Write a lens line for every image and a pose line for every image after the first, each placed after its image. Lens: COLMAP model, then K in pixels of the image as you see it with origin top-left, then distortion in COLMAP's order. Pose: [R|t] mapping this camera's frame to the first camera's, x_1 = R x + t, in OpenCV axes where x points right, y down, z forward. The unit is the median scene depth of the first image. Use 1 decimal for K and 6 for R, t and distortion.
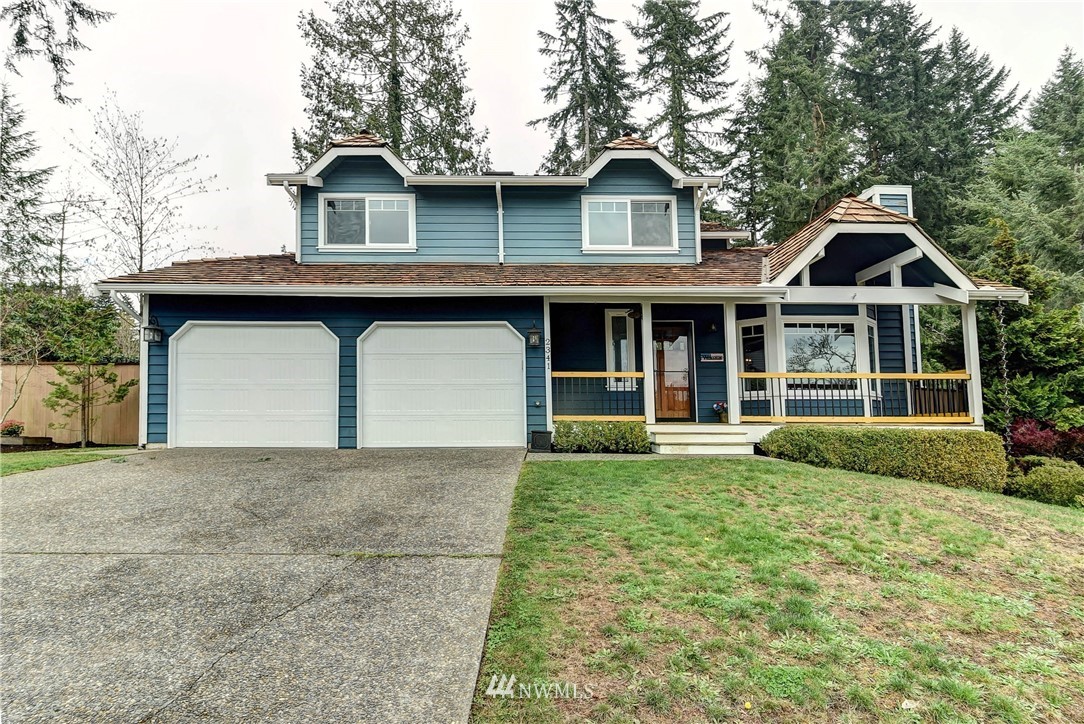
lens RADIAL K [[549.7, 0, 505.0], [0, 549.7, 374.5], [0, 0, 1]] dist [-0.000465, 0.000564]
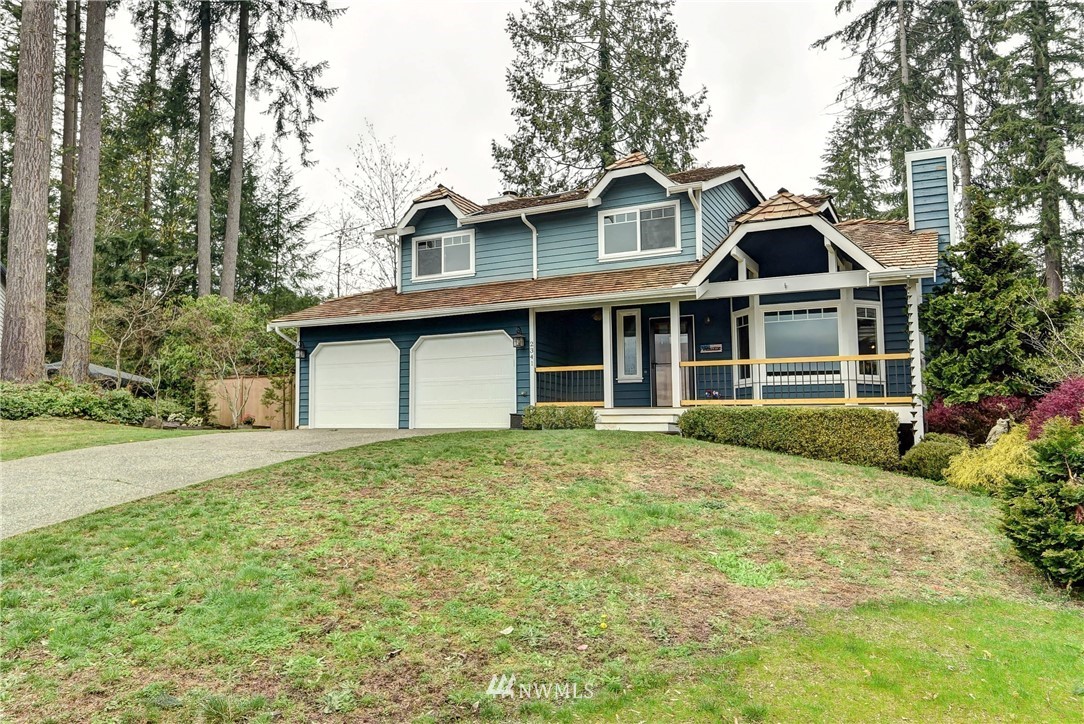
lens RADIAL K [[788.6, 0, 543.8], [0, 788.6, 361.1], [0, 0, 1]] dist [-0.002829, -0.003918]
pose [[0.875171, -0.042828, -0.481914, 0.829139], [0.028674, 0.998915, -0.036700, 0.039661], [0.482963, 0.018300, 0.875450, -0.482488]]
